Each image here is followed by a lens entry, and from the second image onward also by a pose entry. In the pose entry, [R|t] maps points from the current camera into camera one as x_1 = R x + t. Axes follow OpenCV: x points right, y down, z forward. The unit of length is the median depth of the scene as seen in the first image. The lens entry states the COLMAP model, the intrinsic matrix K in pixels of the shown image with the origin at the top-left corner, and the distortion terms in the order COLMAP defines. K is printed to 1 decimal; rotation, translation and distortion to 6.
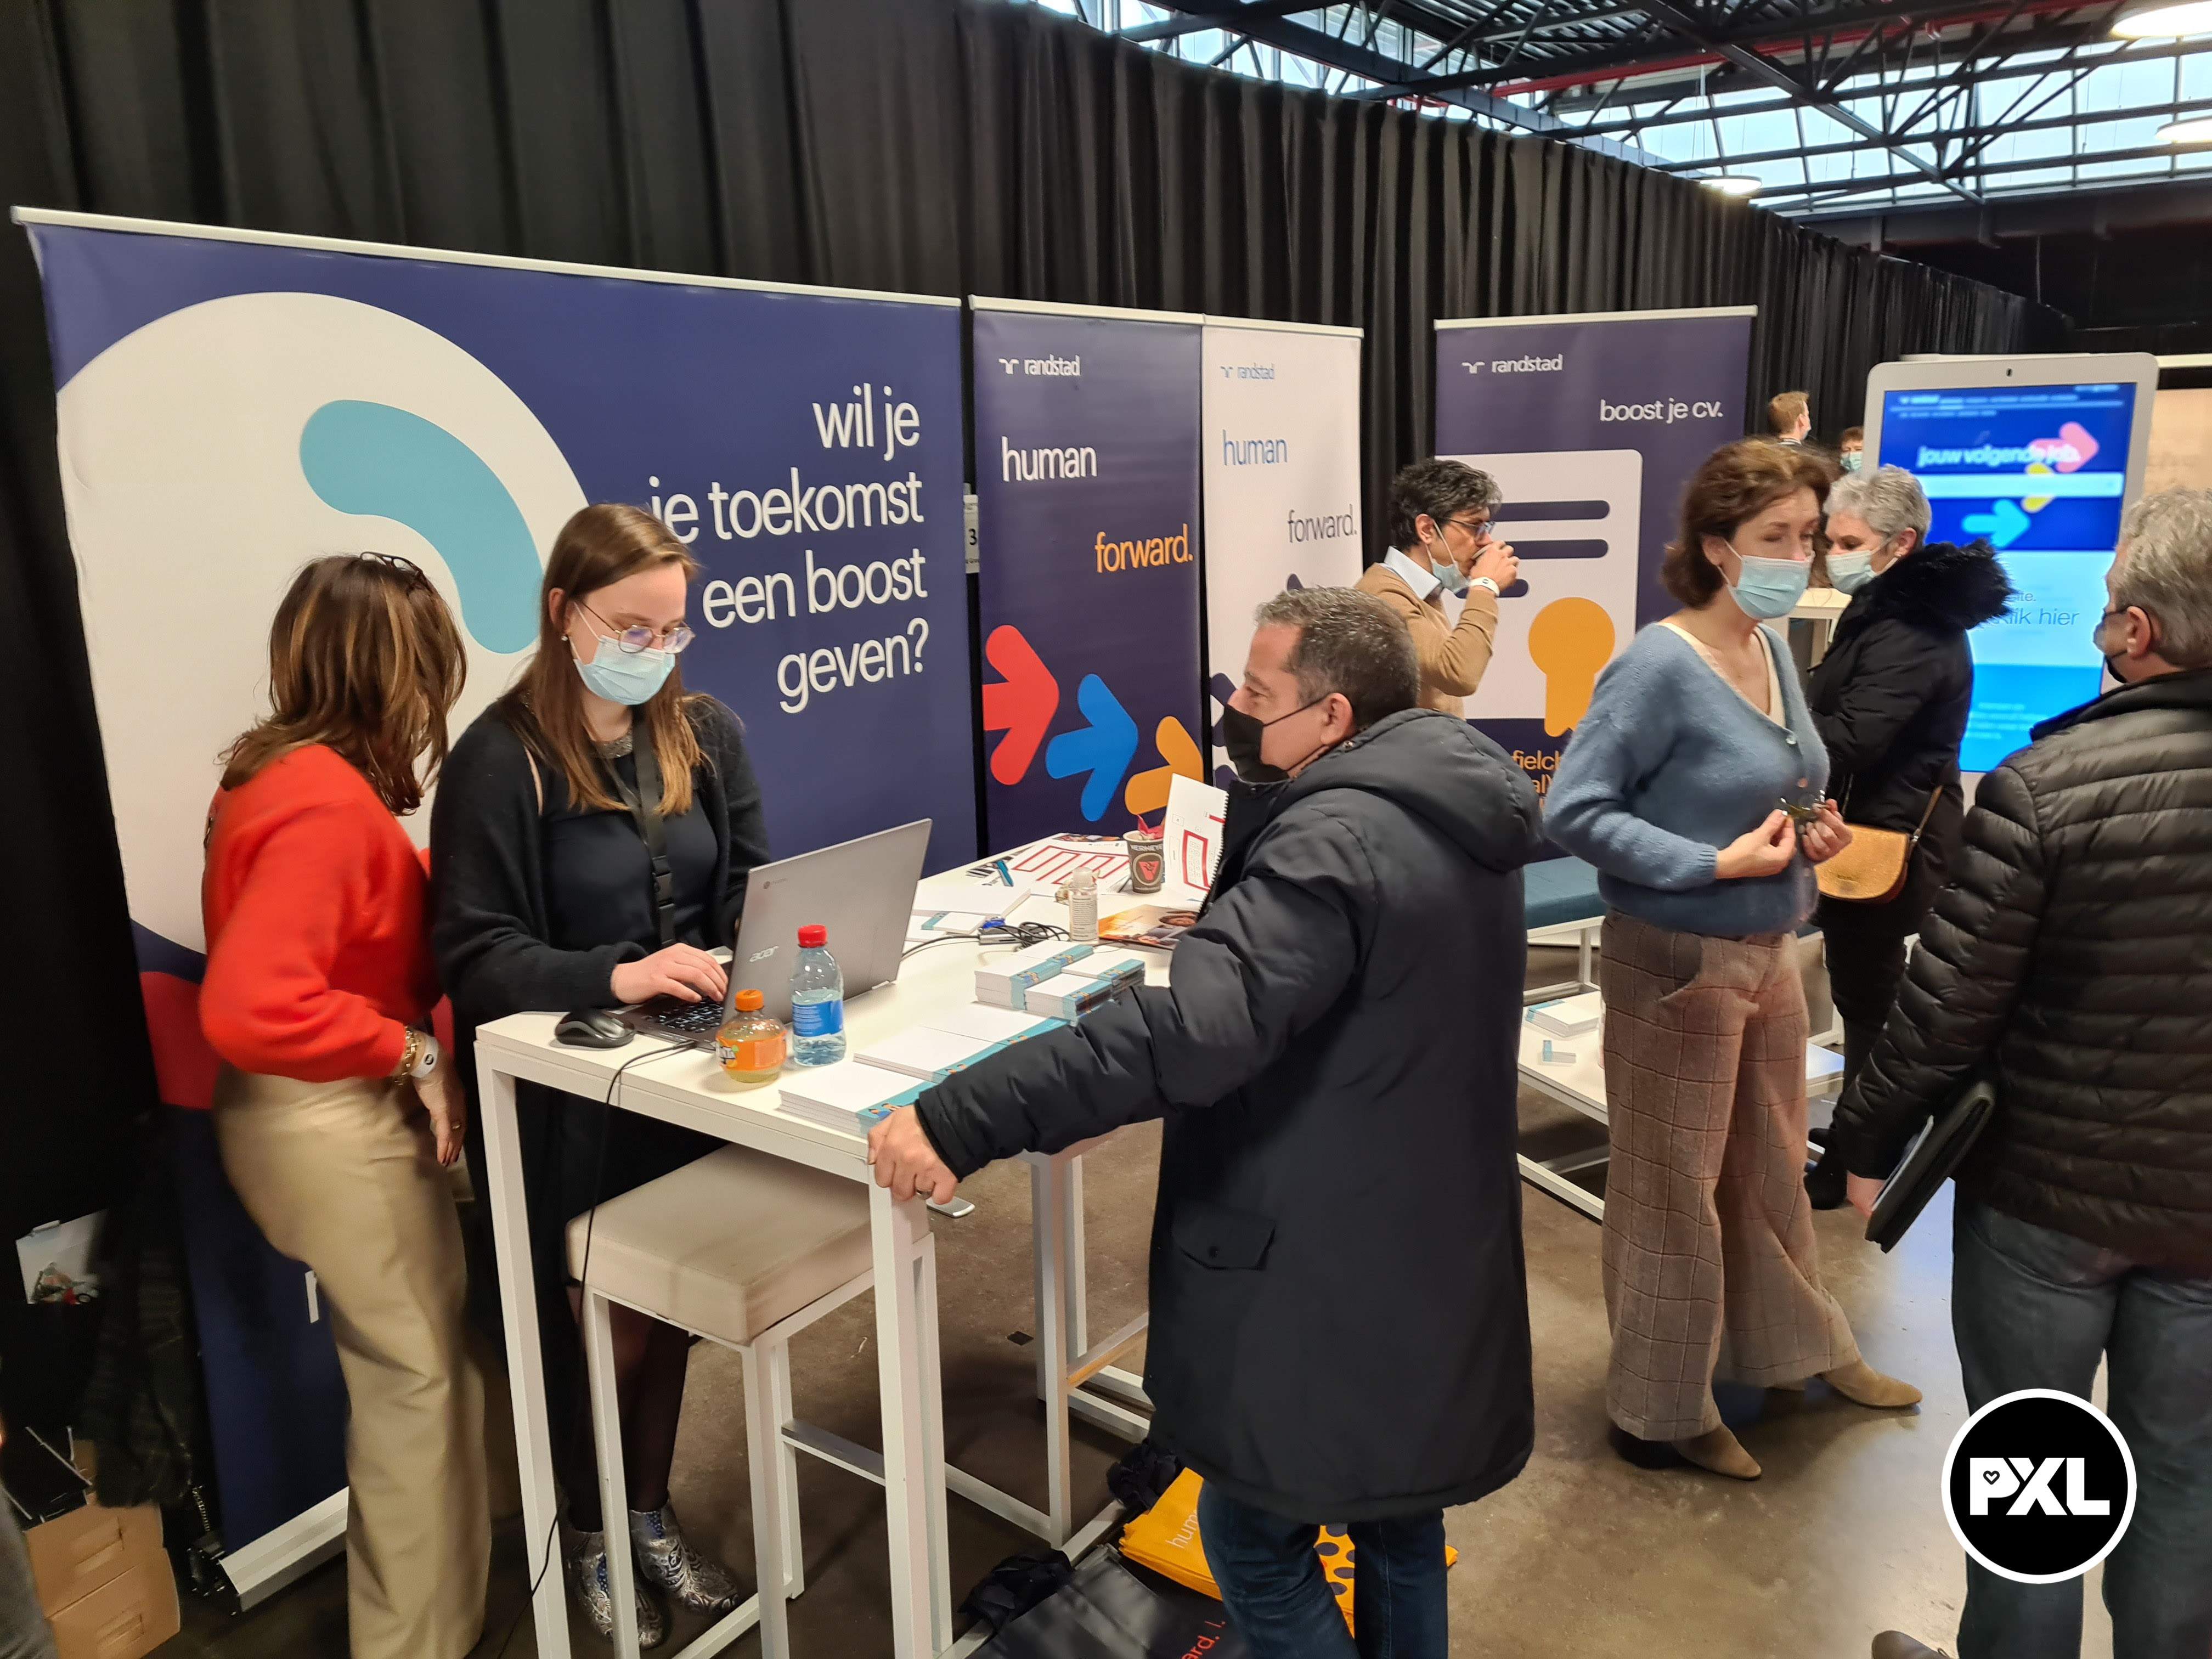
lens RADIAL K [[1666.9, 0, 1106.1], [0, 1666.9, 825.3], [0, 0, 1]] dist [0.000354, -0.016708]
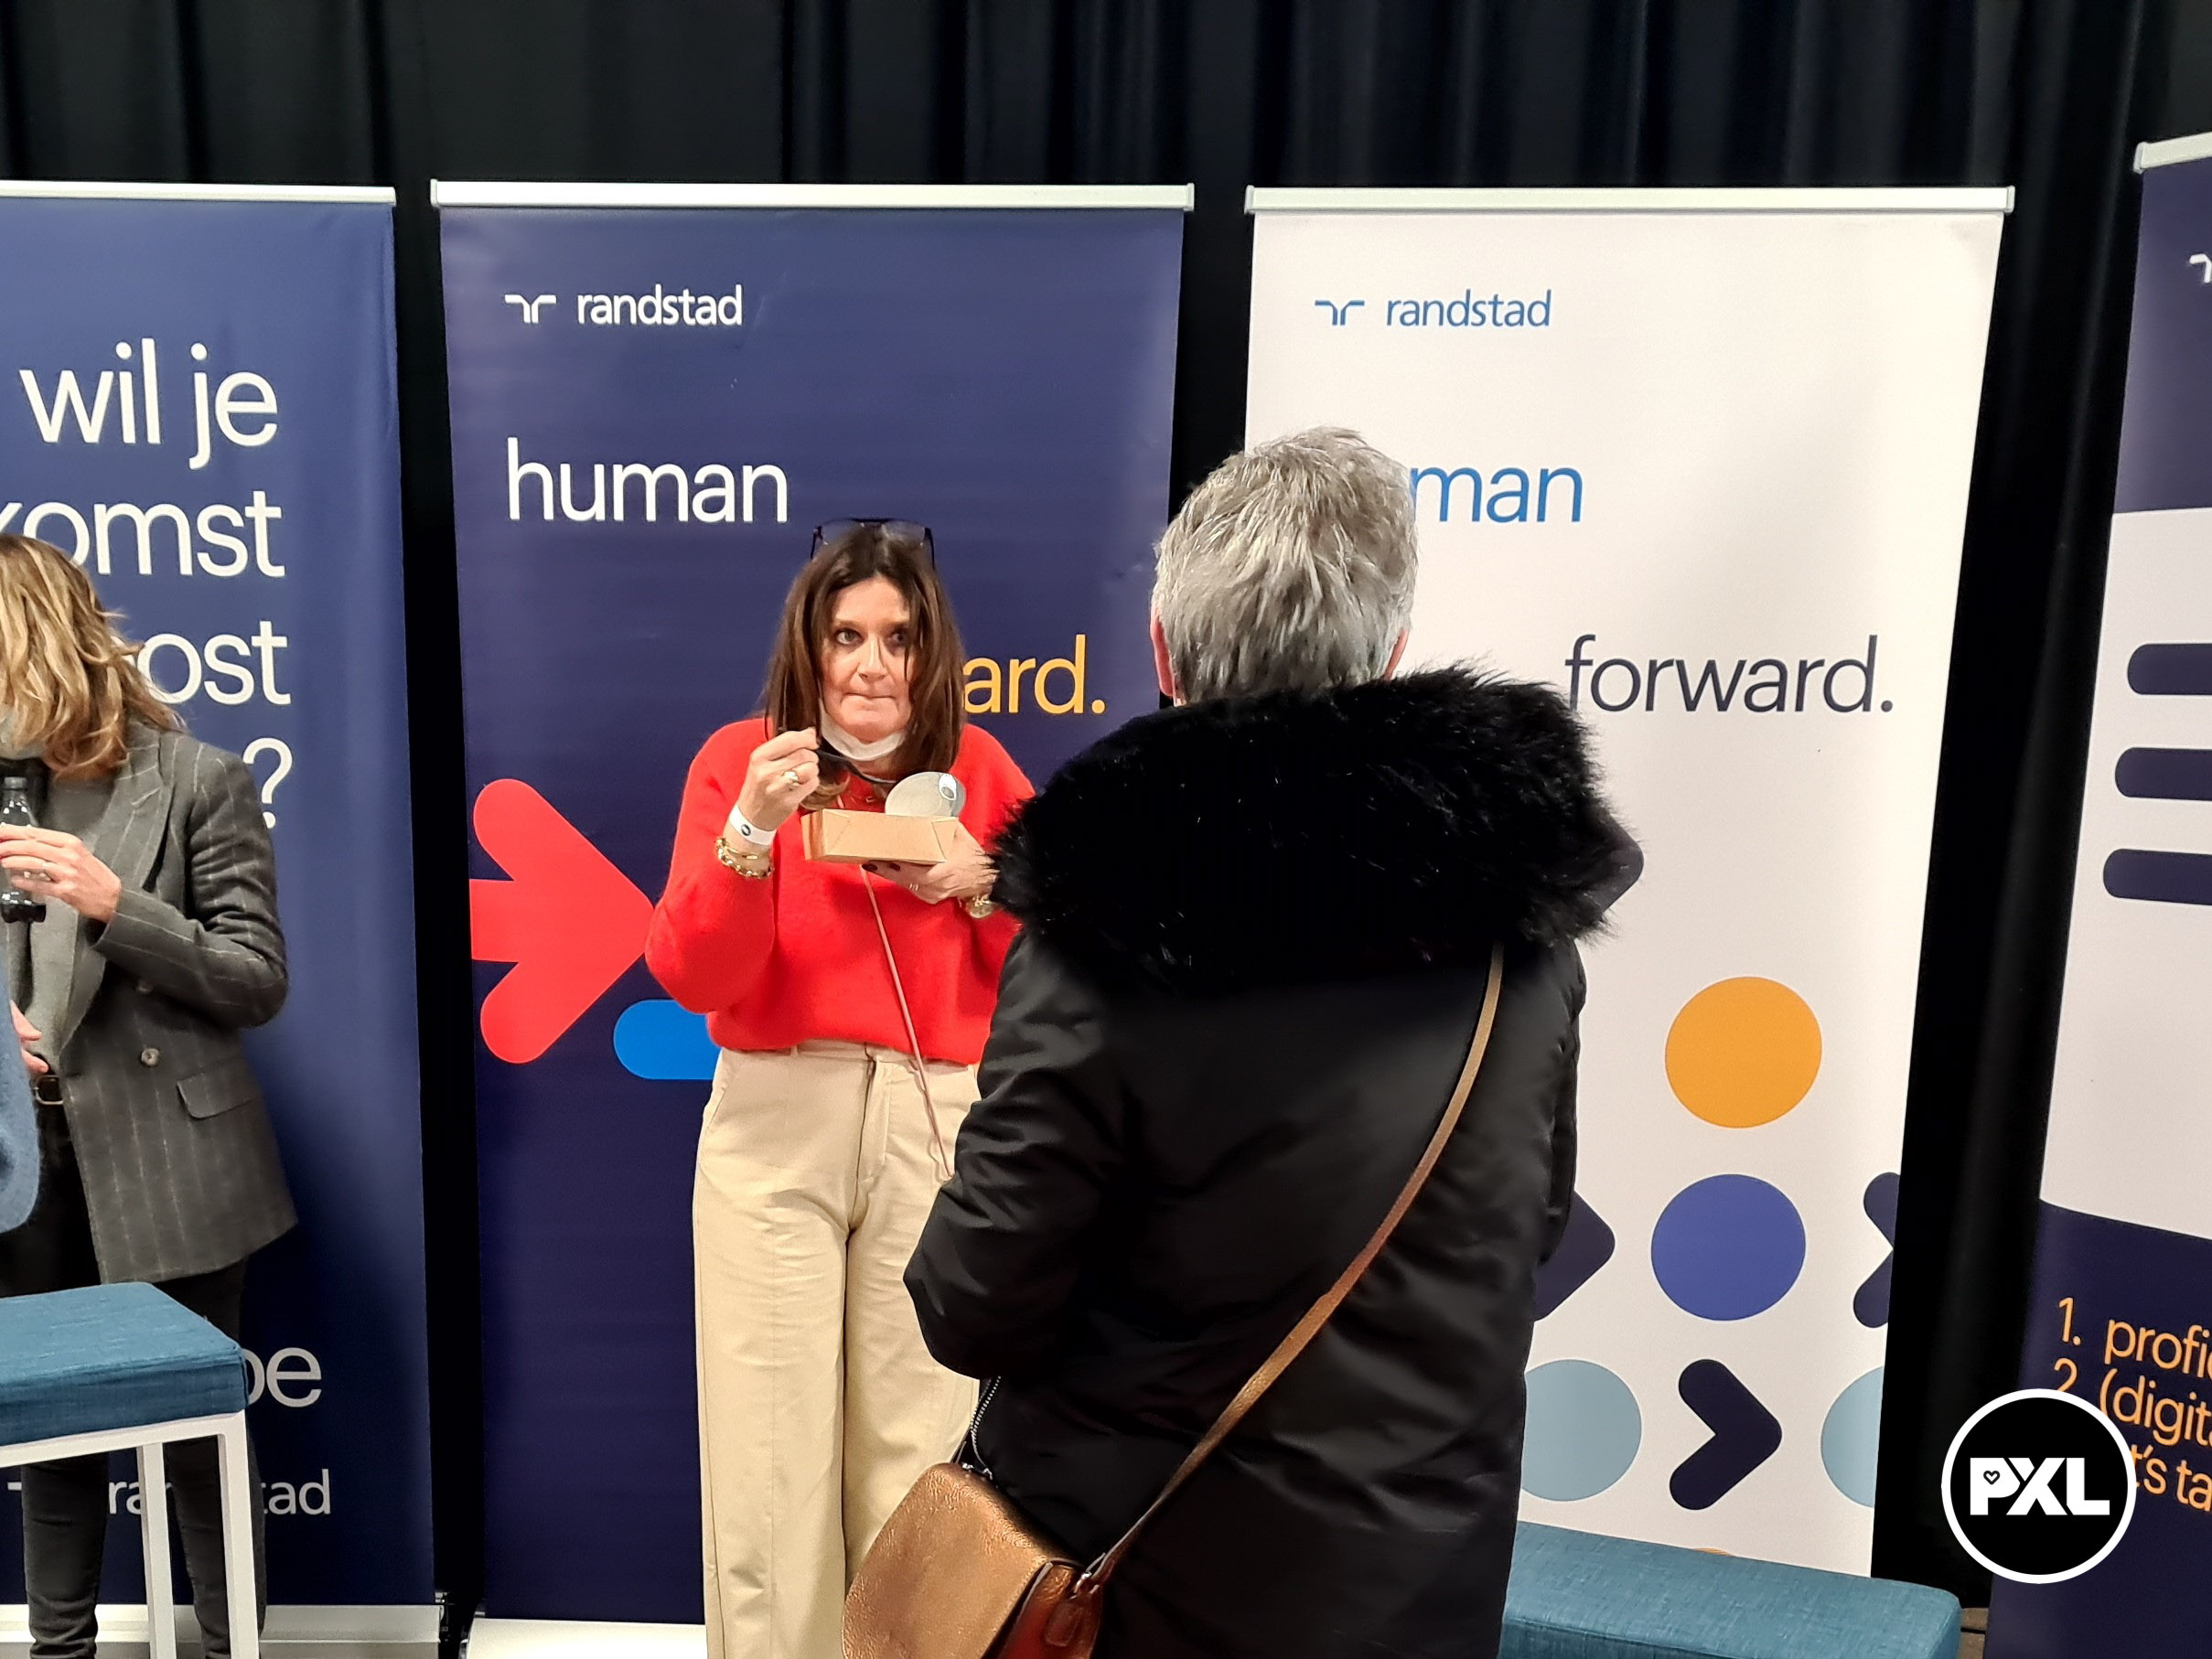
lens RADIAL K [[2333.1, 0, 1104.8], [0, 2333.1, 833.7], [0, 0, 1]] dist [0.061886, 0.000000]
pose [[0.557273, 0.178638, -0.810886, 0.720457], [-0.208999, 0.975318, 0.071230, -0.210885], [0.803596, 0.129780, 0.580854, 0.759196]]
